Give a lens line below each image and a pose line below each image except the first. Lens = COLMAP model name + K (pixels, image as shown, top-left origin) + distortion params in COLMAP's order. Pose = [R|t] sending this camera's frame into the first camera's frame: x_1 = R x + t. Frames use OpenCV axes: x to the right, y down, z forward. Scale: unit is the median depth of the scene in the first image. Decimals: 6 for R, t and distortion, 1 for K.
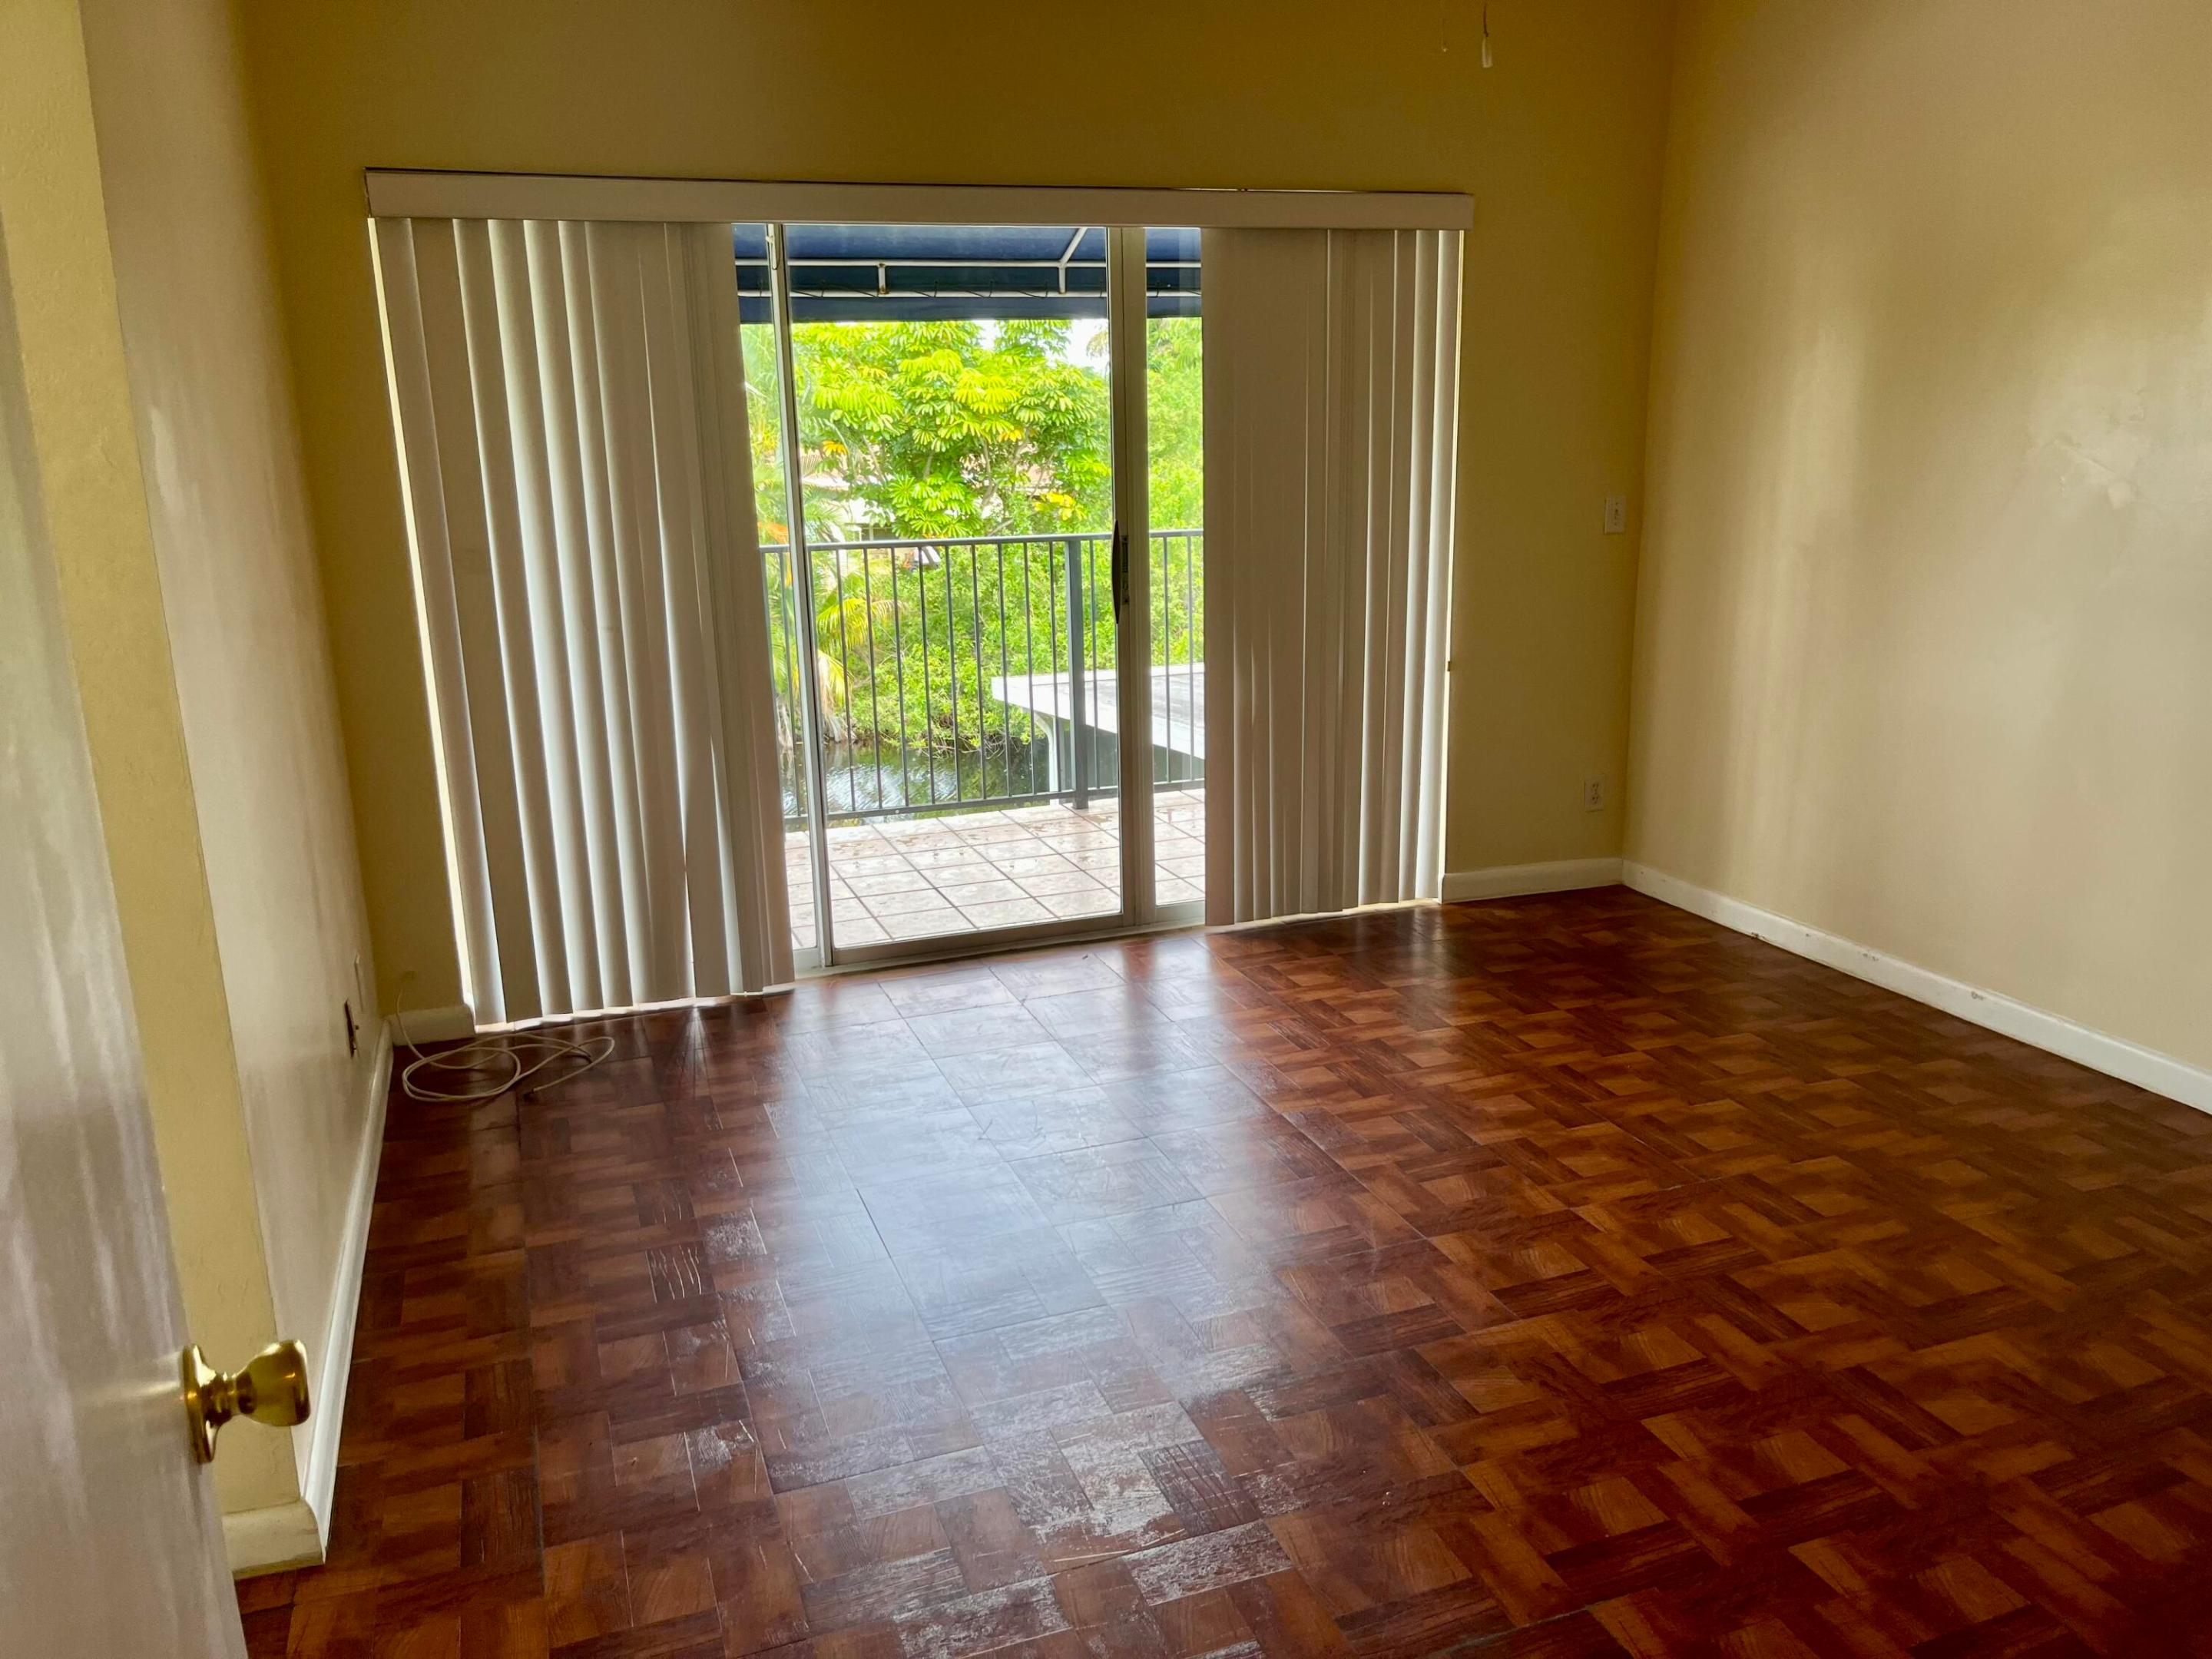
lens RADIAL K [[1678.9, 0, 1118.8], [0, 1678.9, 821.5], [0, 0, 1]] dist [0.055216, -0.082953]
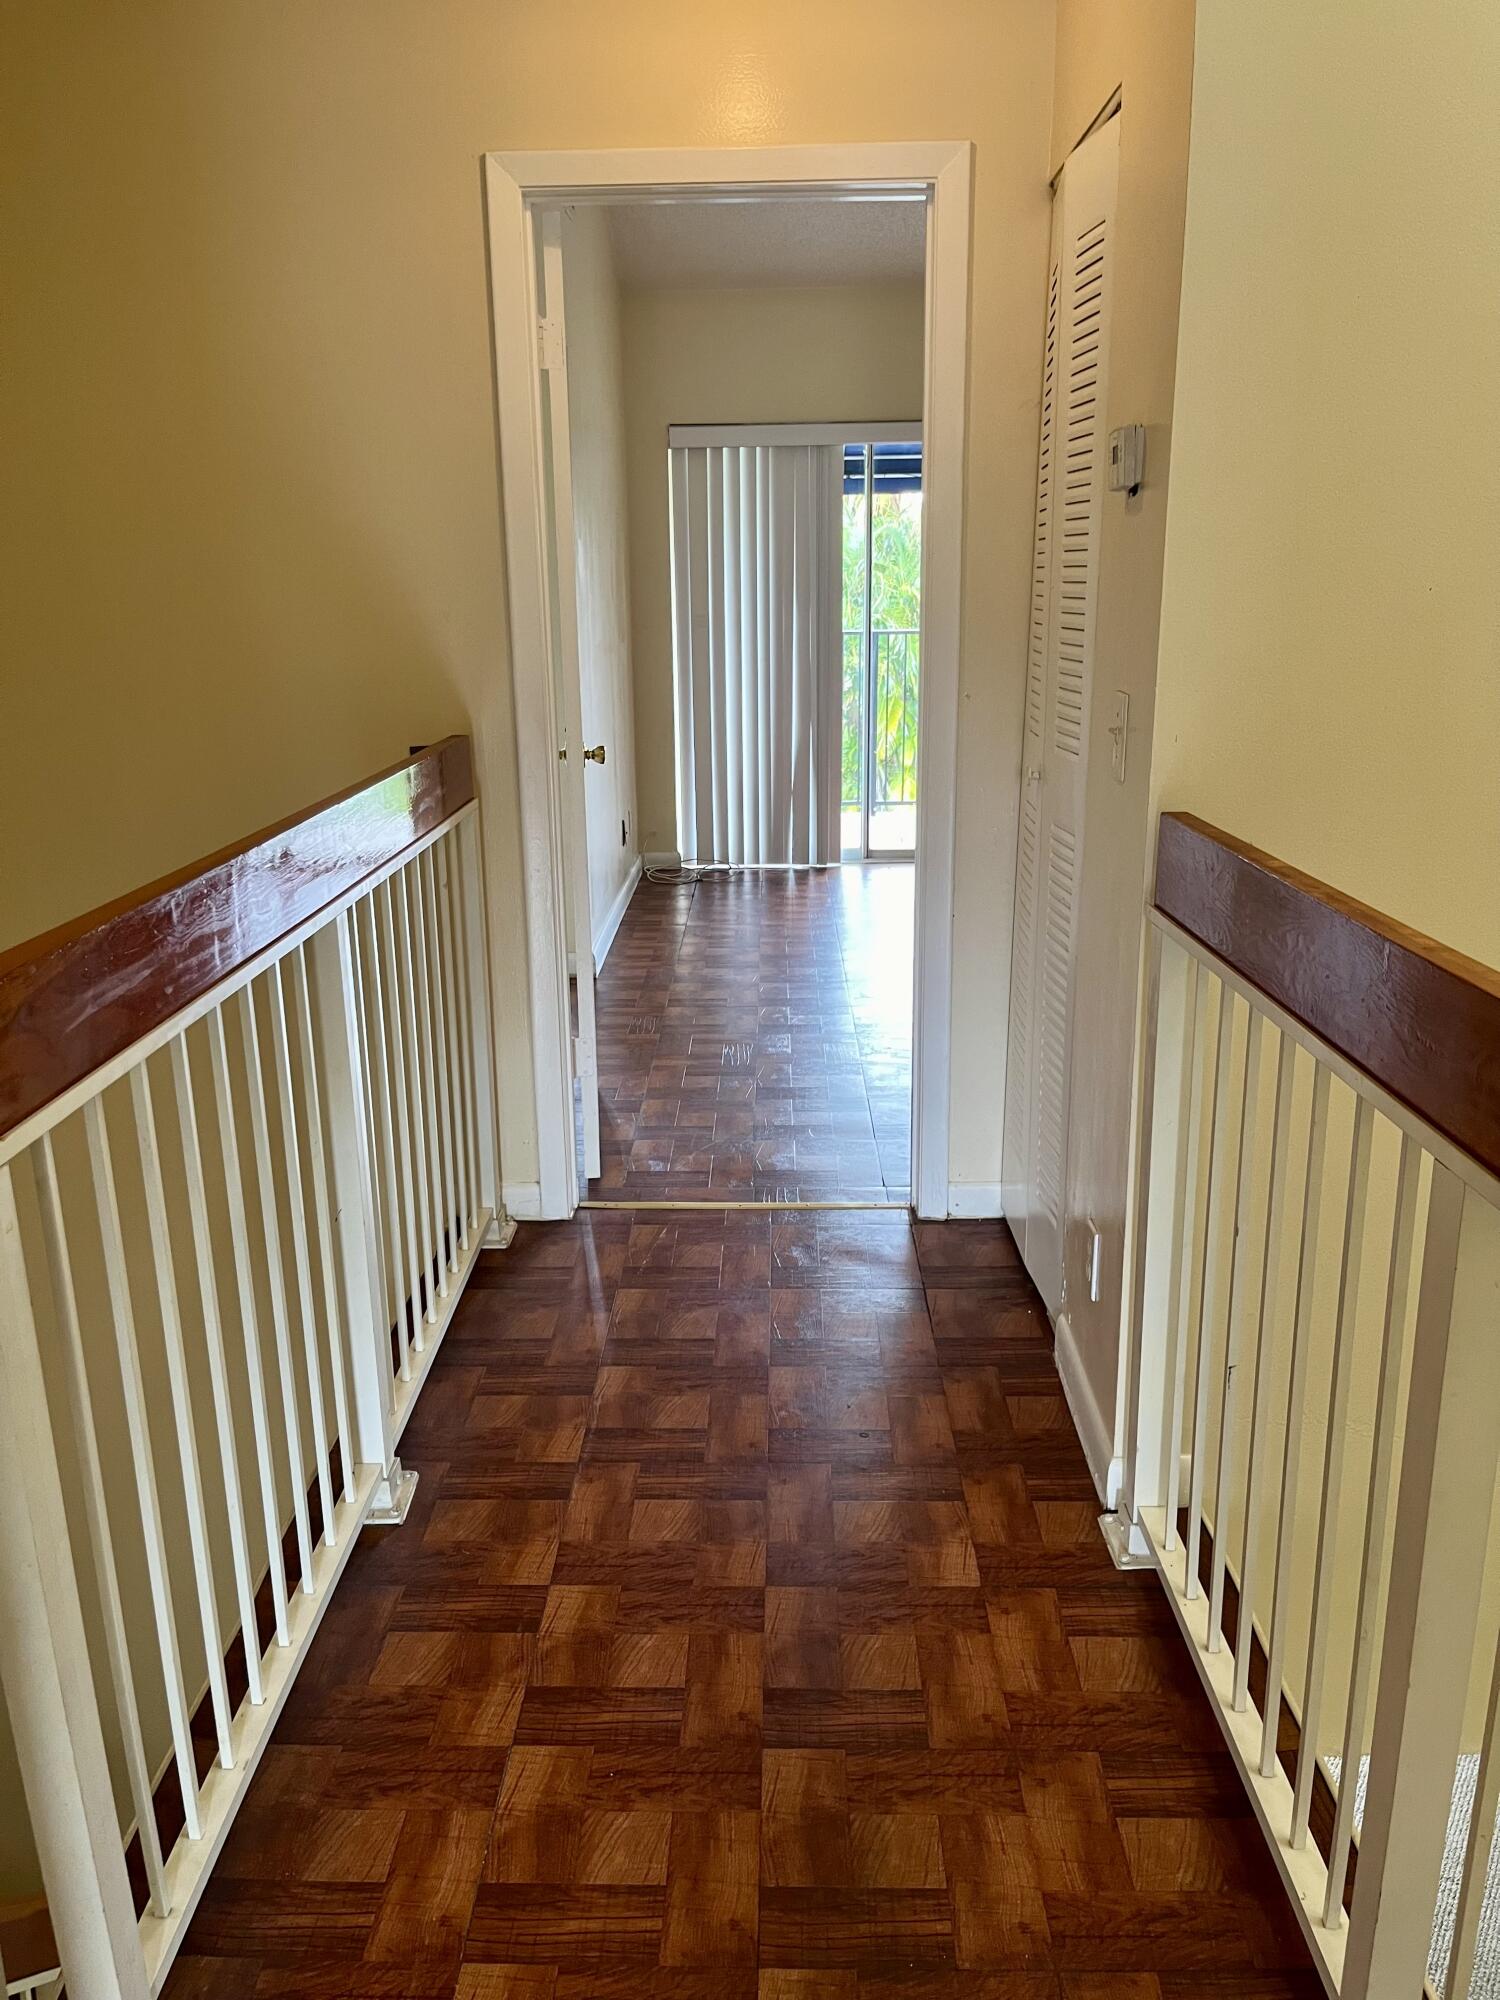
lens RADIAL K [[1518.0, 0, 734.8], [0, 1518.0, 966.8], [0, 0, 1]] dist [0.055216, -0.082953]
pose [[0.954078, 0.084872, -0.287283, 0.220301], [-0.077016, 0.996284, 0.038559, 0.193790], [0.289488, -0.014663, 0.957069, -0.764747]]
